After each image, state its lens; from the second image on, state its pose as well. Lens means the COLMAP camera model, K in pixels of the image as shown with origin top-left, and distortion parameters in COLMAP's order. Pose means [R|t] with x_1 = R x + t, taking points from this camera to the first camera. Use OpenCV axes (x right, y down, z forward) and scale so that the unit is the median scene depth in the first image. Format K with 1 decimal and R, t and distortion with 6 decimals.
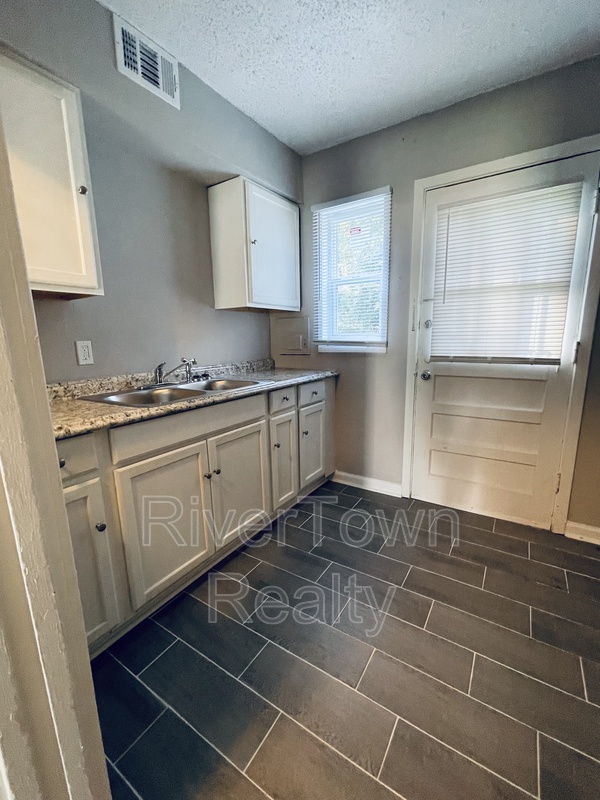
lens RADIAL K [[340.2, 0, 299.2], [0, 340.2, 402.2], [0, 0, 1]] dist [-0.010219, 0.001630]
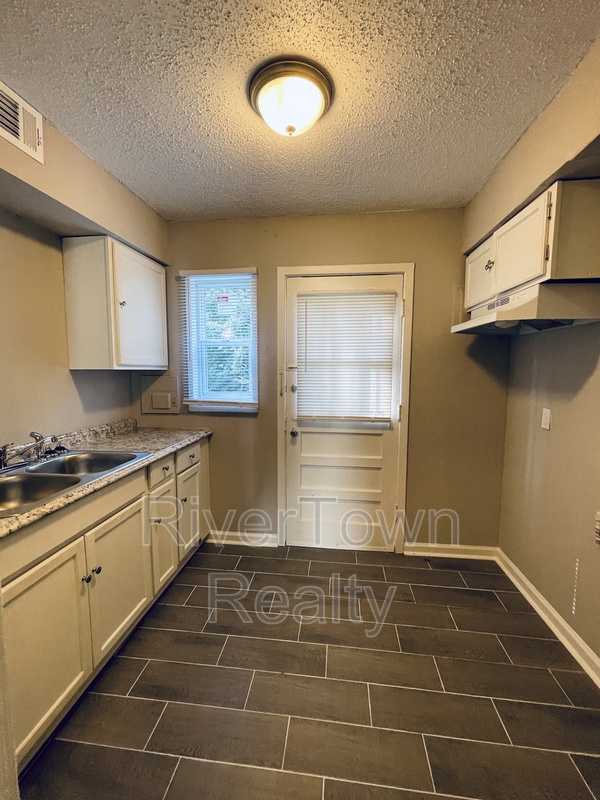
lens RADIAL K [[340.2, 0, 298.1], [0, 340.2, 398.7], [0, 0, 1]] dist [-0.010219, 0.001630]
pose [[0.896028, -0.017646, 0.443647, -0.125073], [0.064858, 0.993693, -0.091470, -0.093765], [-0.439235, 0.110734, 0.891522, -0.031096]]
